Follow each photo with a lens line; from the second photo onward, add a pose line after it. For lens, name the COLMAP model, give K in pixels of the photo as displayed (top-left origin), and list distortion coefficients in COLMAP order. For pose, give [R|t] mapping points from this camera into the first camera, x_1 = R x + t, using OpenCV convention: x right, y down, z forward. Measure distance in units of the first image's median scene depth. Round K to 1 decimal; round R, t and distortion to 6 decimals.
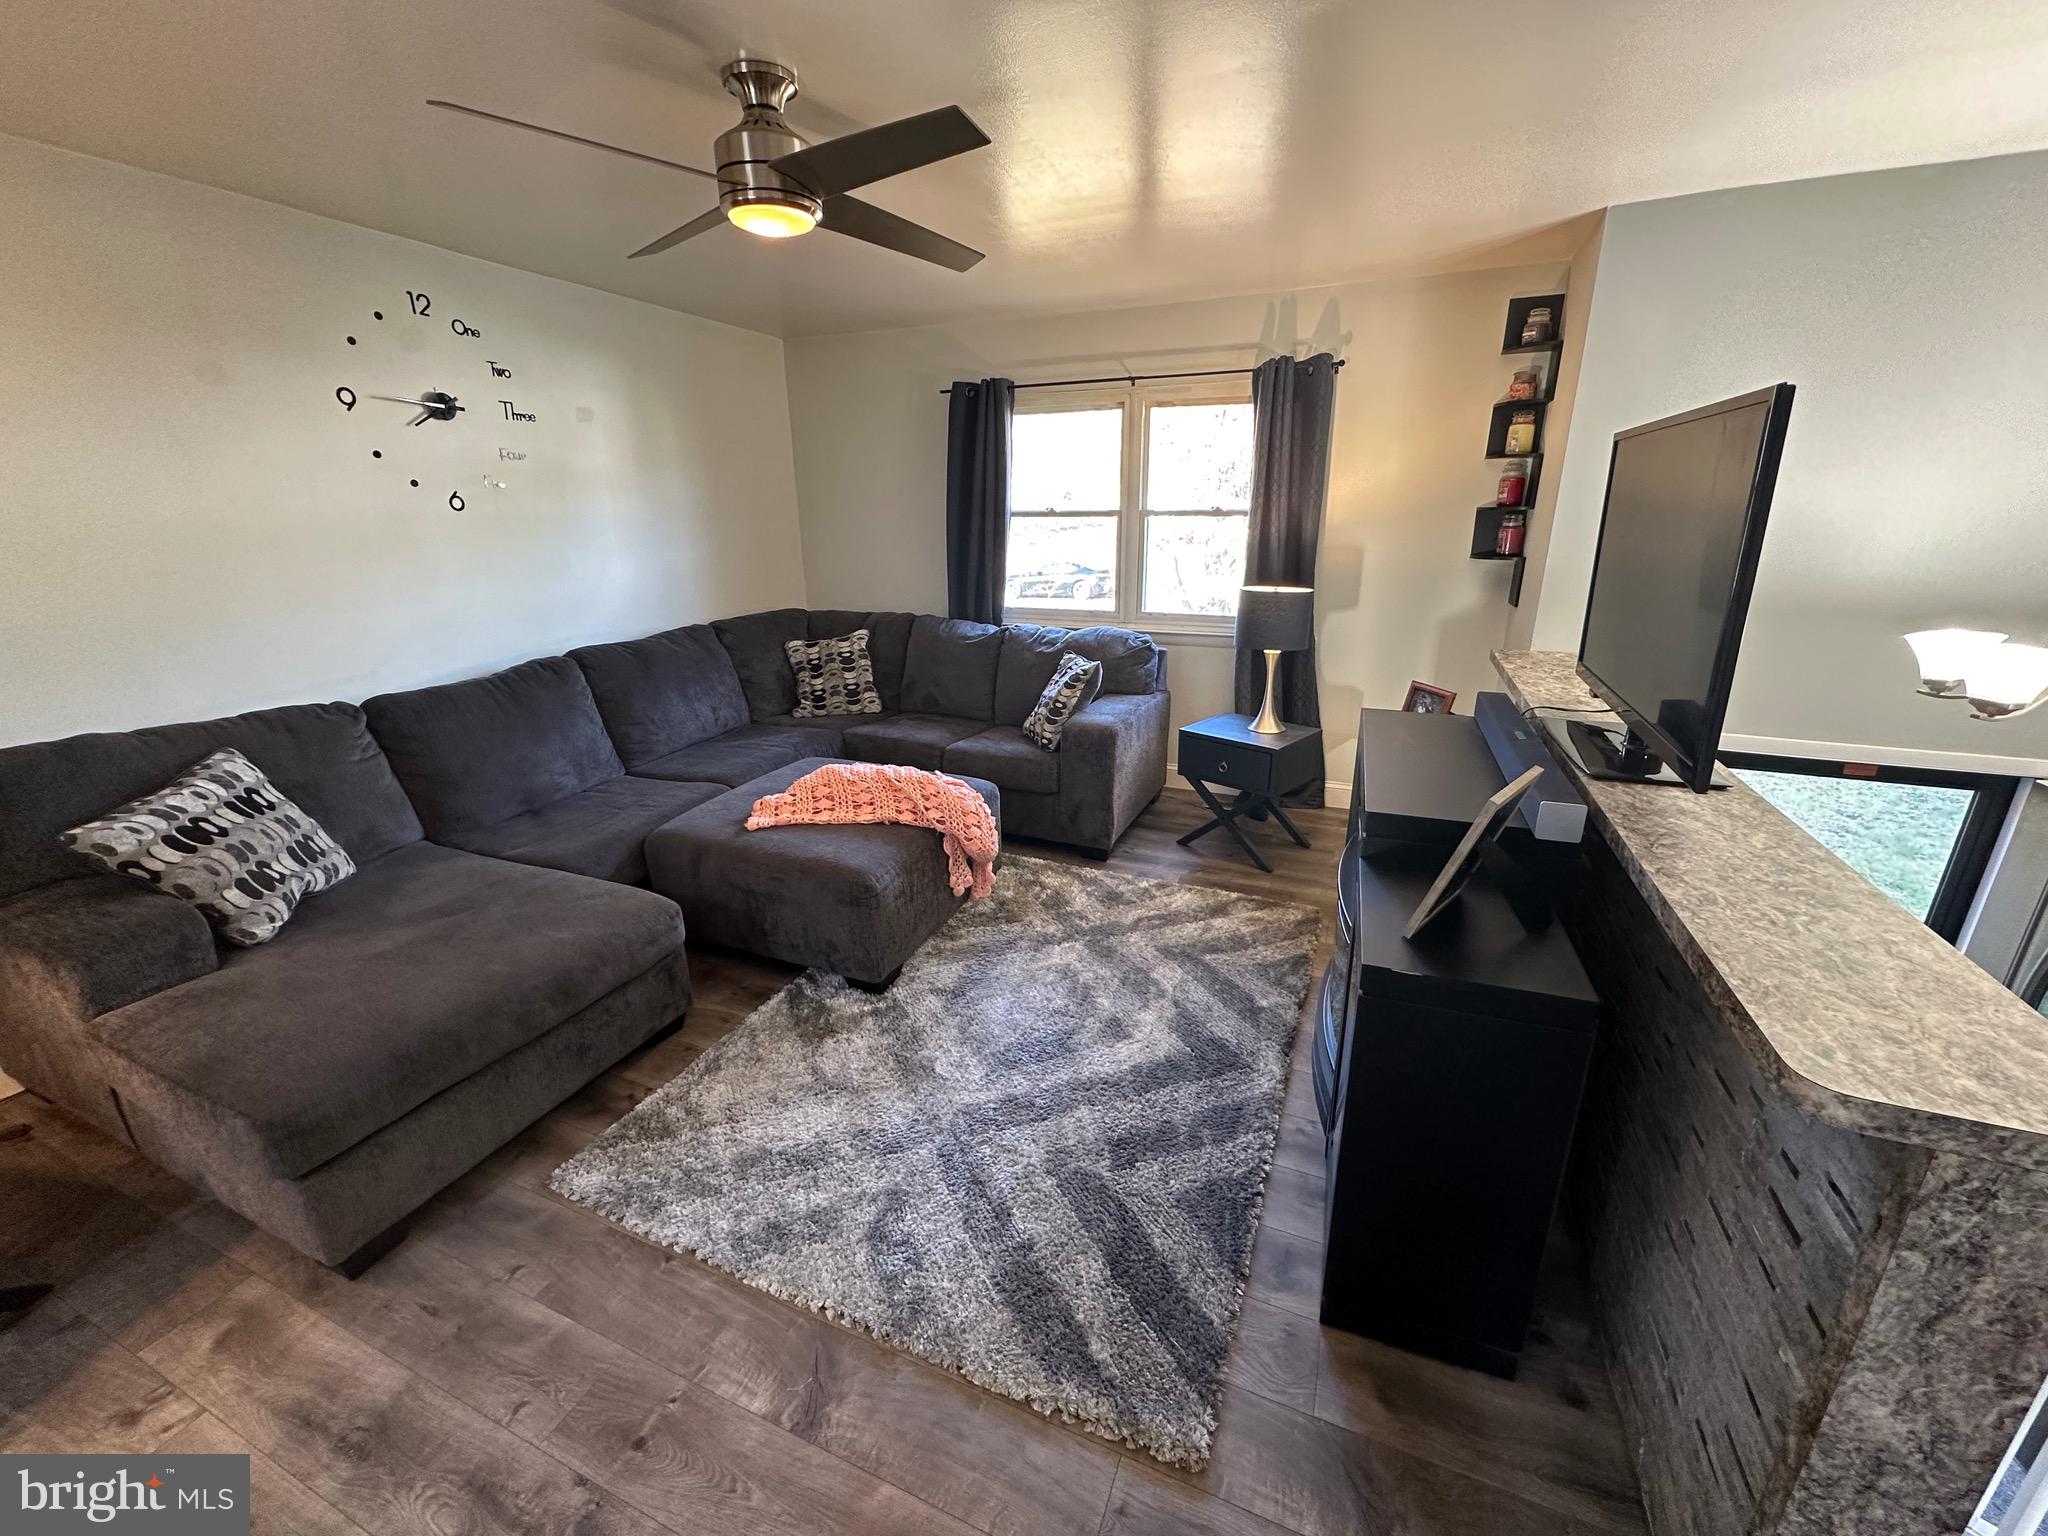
lens RADIAL K [[816.3, 0, 1024.0], [0, 816.3, 768.0], [0, 0, 1]] dist [-0.002535, 0.000331]
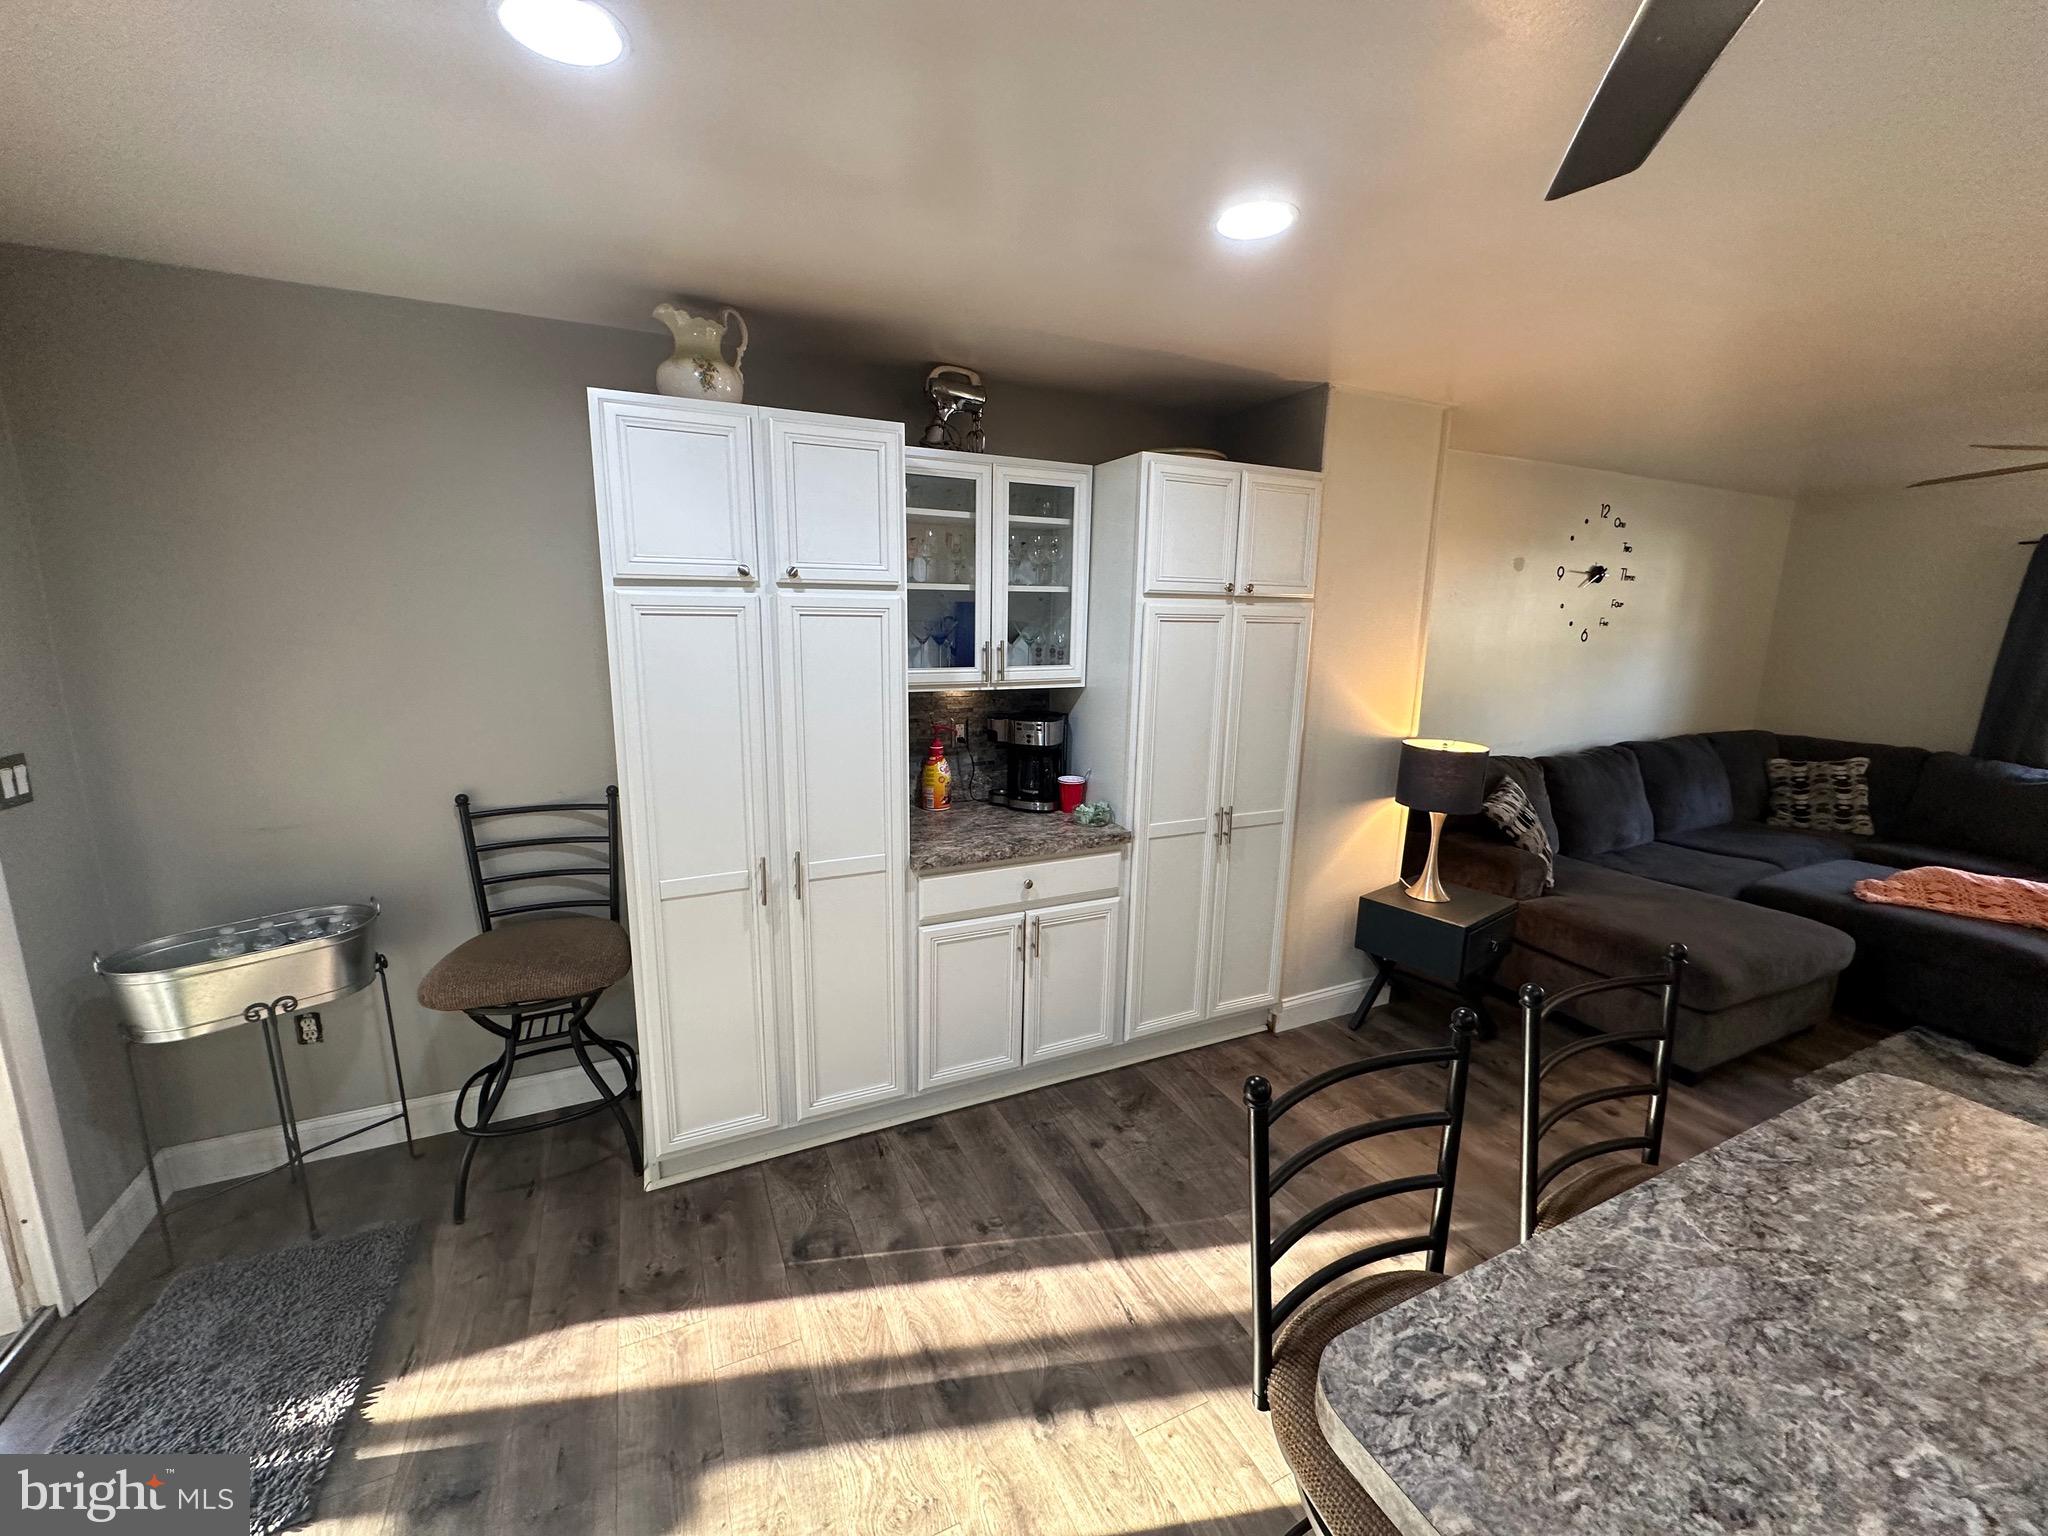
lens RADIAL K [[816.3, 0, 1024.0], [0, 816.3, 768.0], [0, 0, 1]] dist [-0.002535, 0.000331]
pose [[0.750638, 0.146804, -0.644198, -0.397403], [-0.226901, 0.972983, -0.042661, 0.167316], [0.620531, 0.178193, 0.763668, -0.597895]]
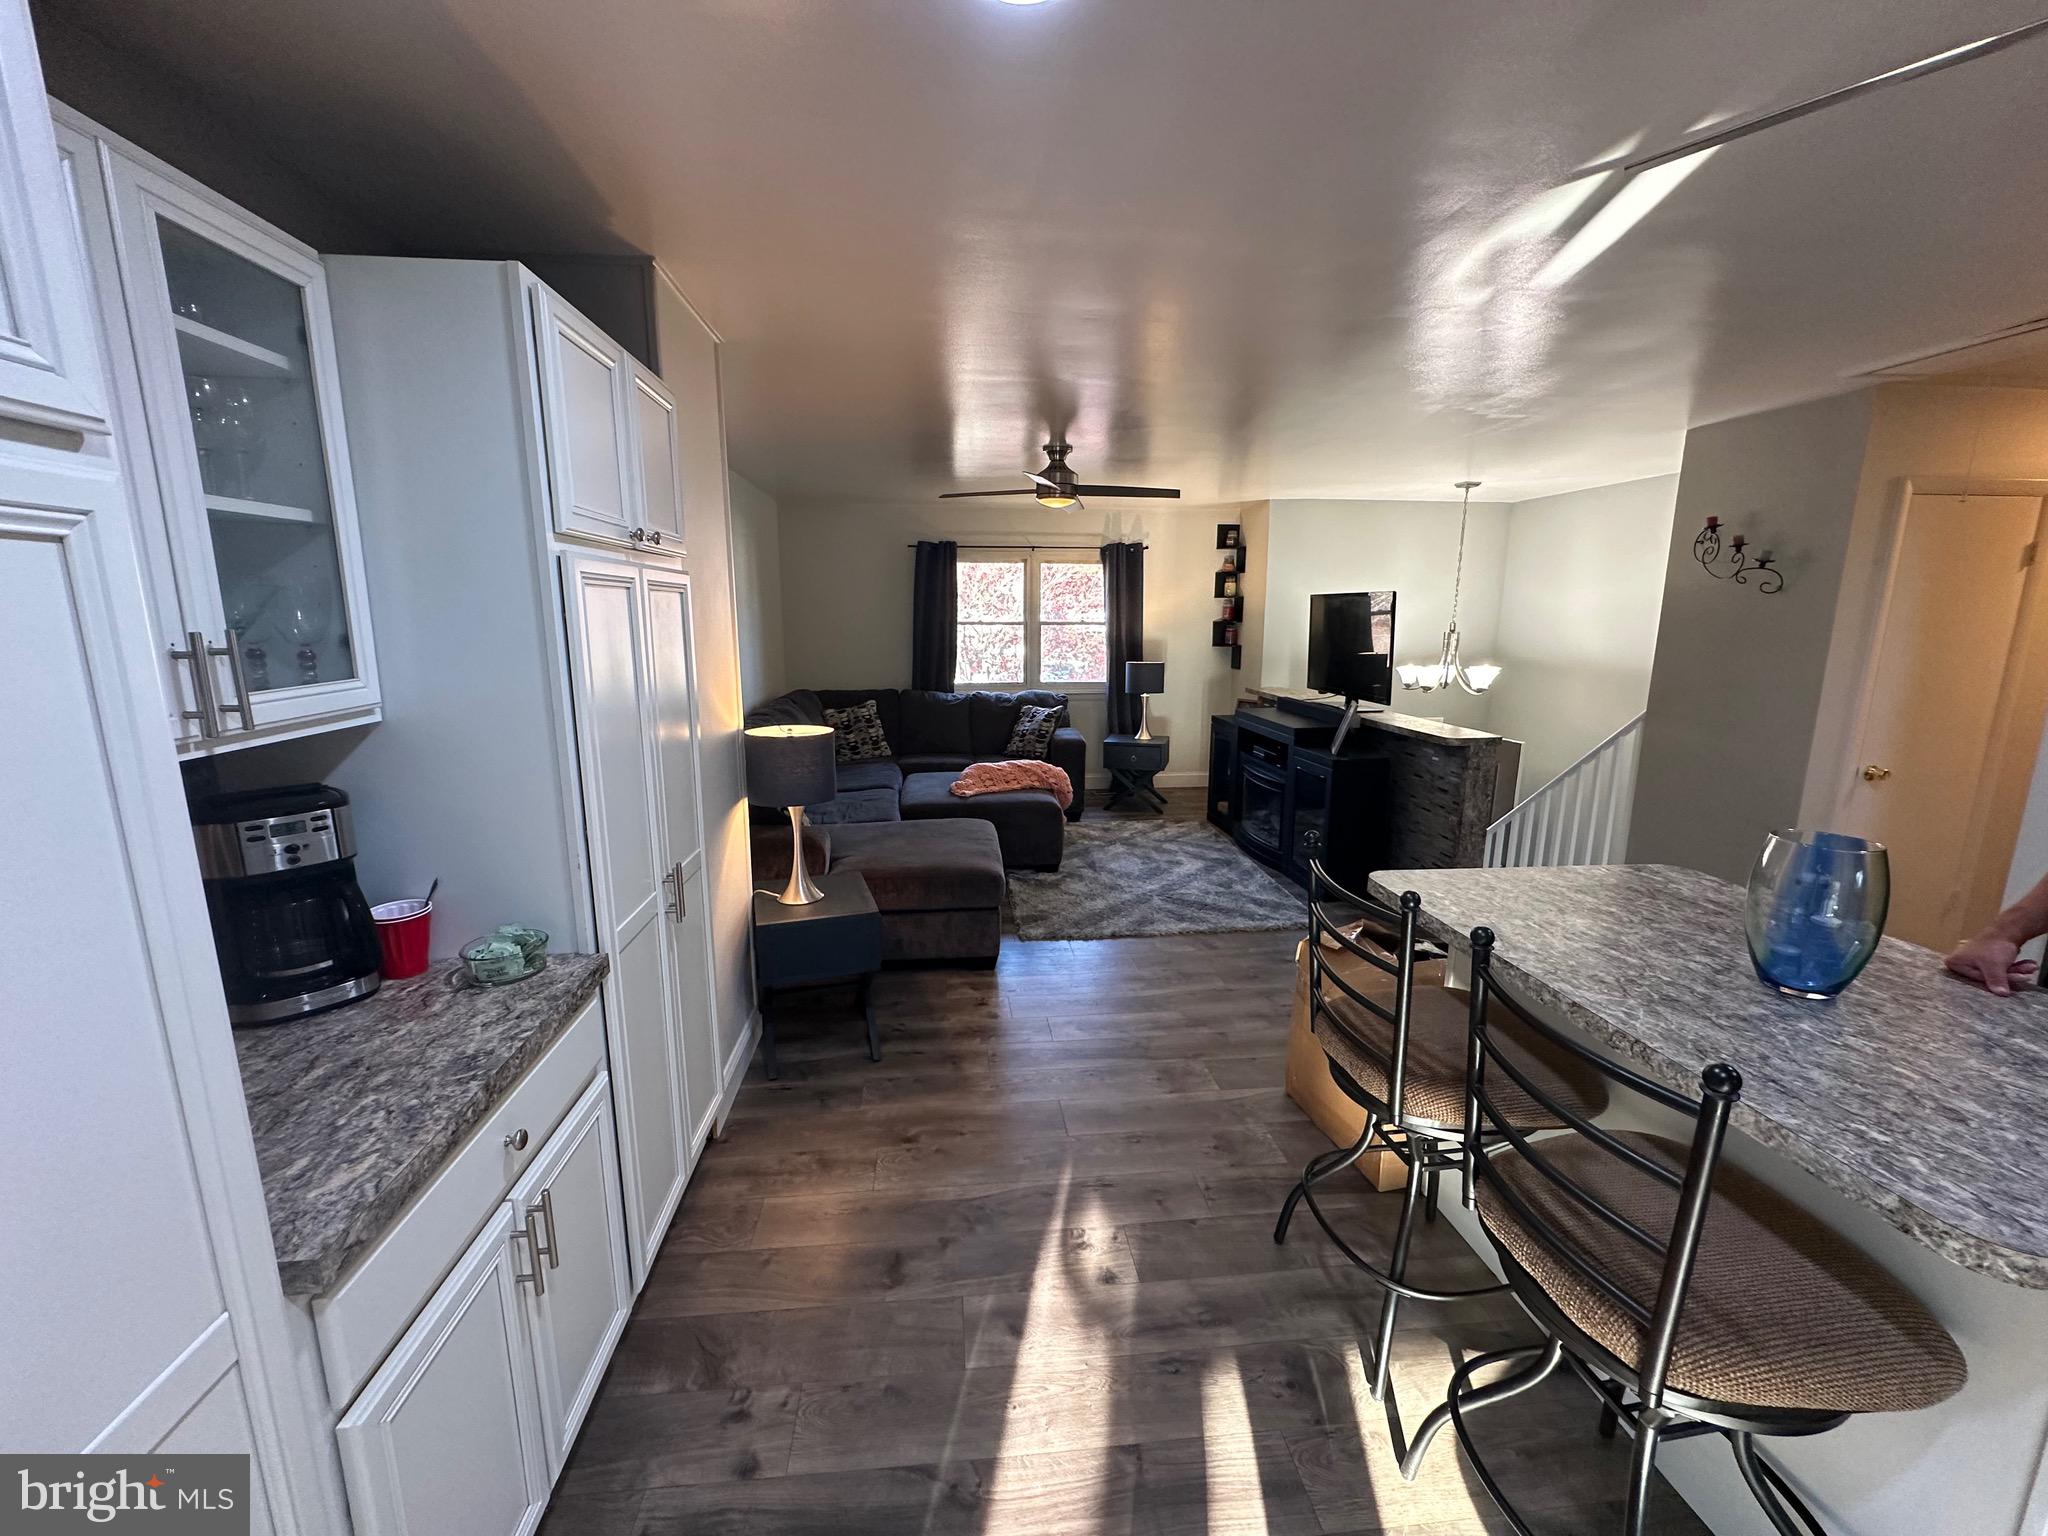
lens RADIAL K [[816.3, 0, 1024.0], [0, 816.3, 768.0], [0, 0, 1]] dist [-0.002535, 0.000331]
pose [[0.875099, -0.079477, 0.477373, -0.791620], [0.139684, 0.985921, -0.091919, 0.144323], [-0.463347, 0.147119, 0.873880, -0.450492]]
